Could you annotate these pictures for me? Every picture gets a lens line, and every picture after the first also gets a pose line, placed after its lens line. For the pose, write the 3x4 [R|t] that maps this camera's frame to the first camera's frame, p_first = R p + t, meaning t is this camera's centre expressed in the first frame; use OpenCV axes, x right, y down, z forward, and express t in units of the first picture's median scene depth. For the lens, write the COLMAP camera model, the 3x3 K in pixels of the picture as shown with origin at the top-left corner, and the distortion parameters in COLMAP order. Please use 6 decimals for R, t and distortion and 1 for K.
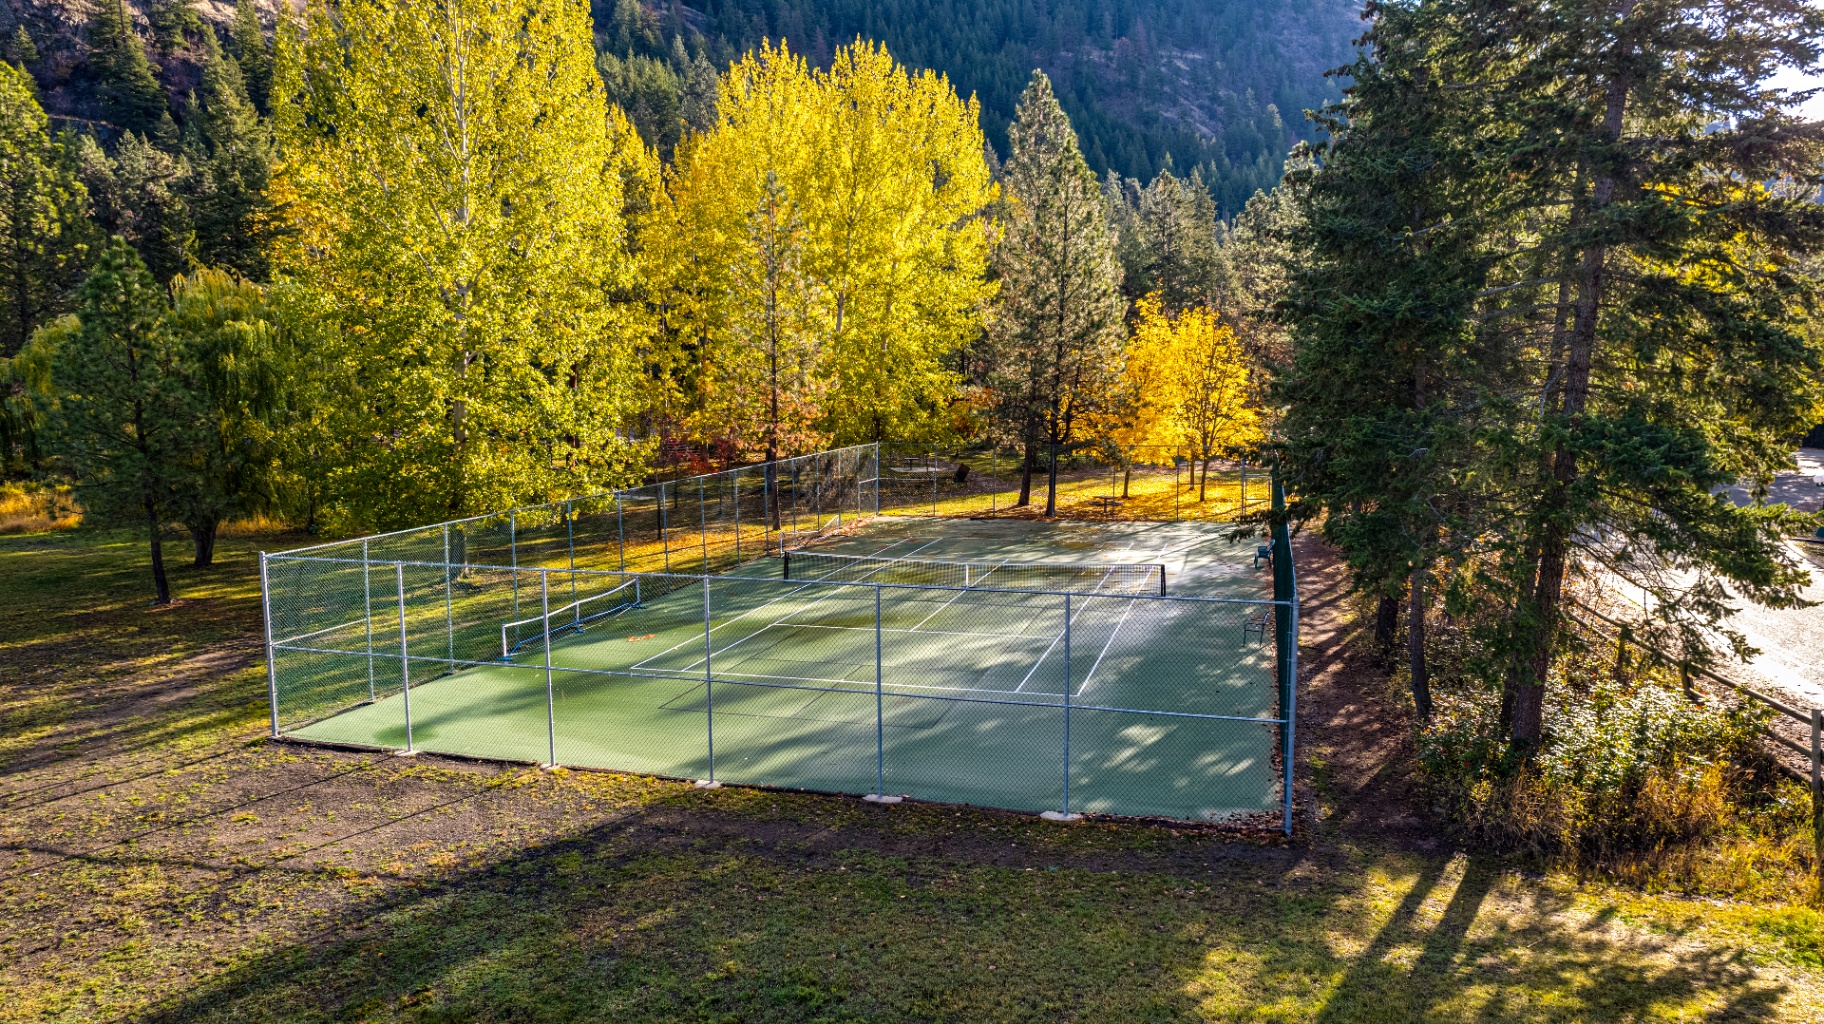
lens RADIAL K [[1167.8, 0, 922.3], [0, 1167.8, 514.7], [0, 0, 1]] dist [-0.069603, 0.063914]
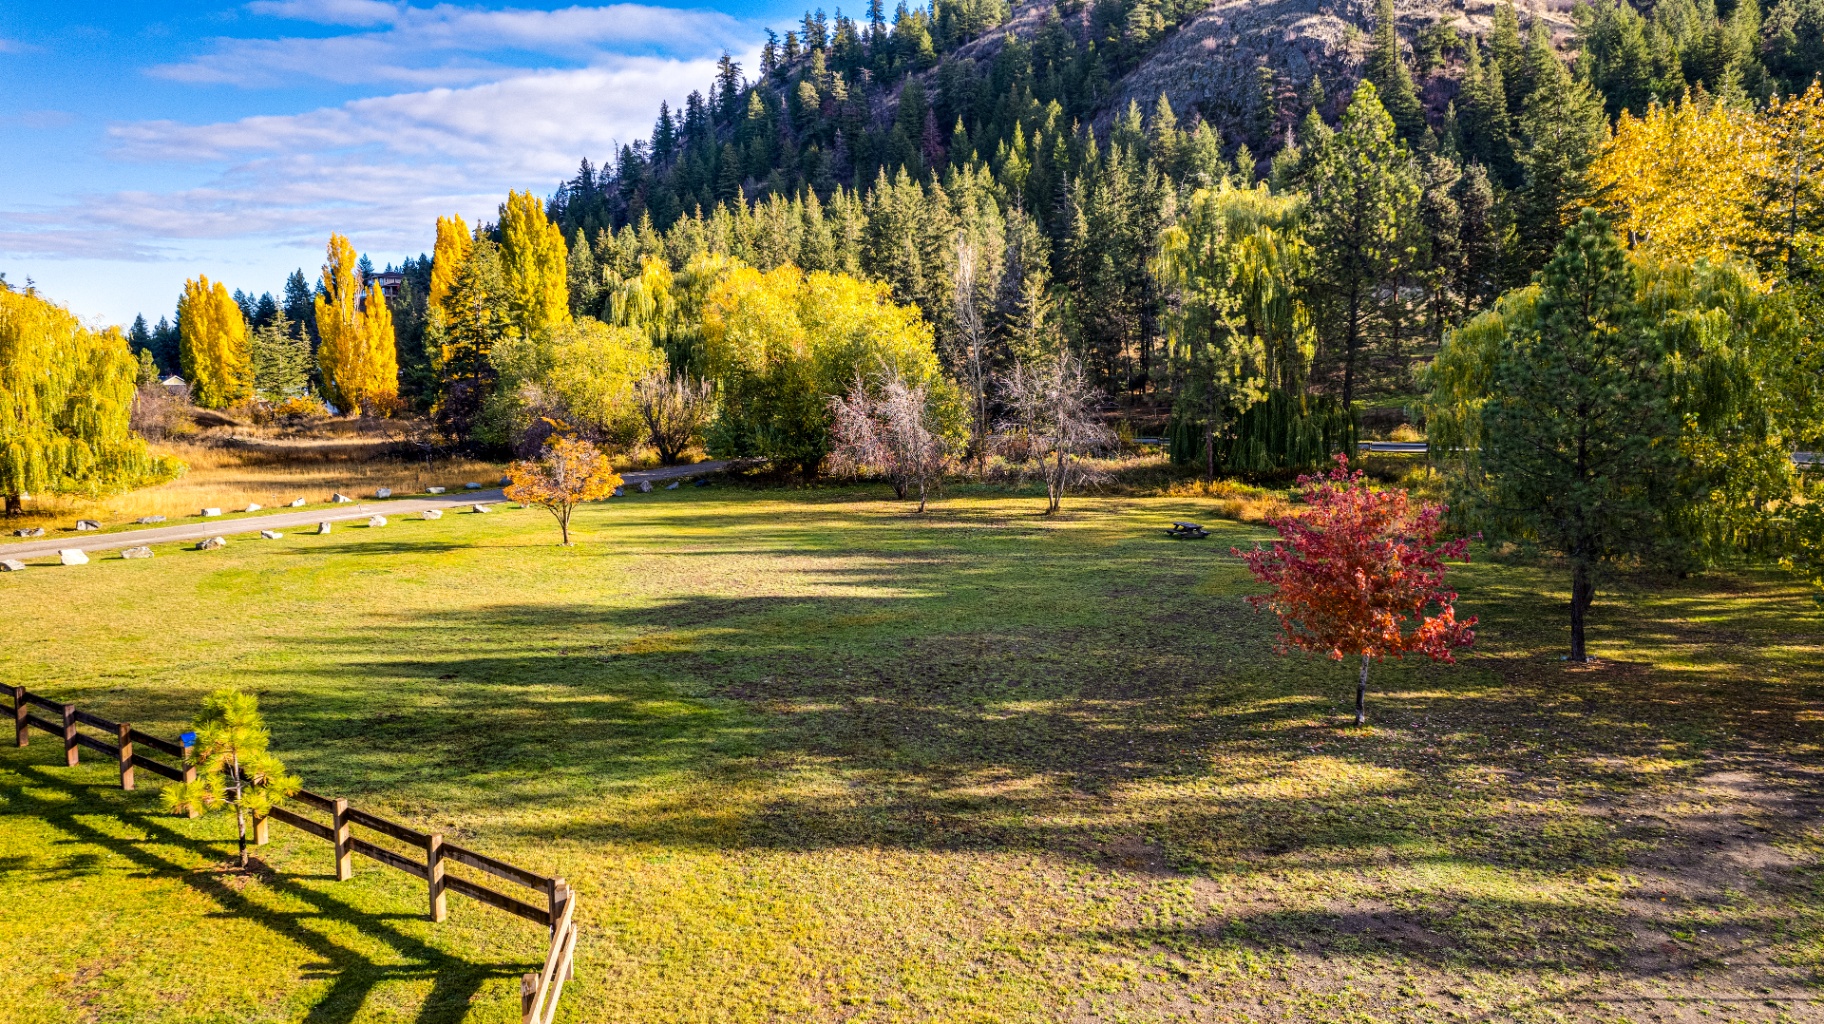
lens RADIAL K [[1167.8, 0, 922.3], [0, 1167.8, 514.7], [0, 0, 1]] dist [-0.069603, 0.063914]
pose [[0.588888, 0.094389, -0.802684, -0.135331], [-0.097801, 0.994181, 0.045156, -0.007330], [0.802276, 0.051912, 0.594692, 0.064648]]
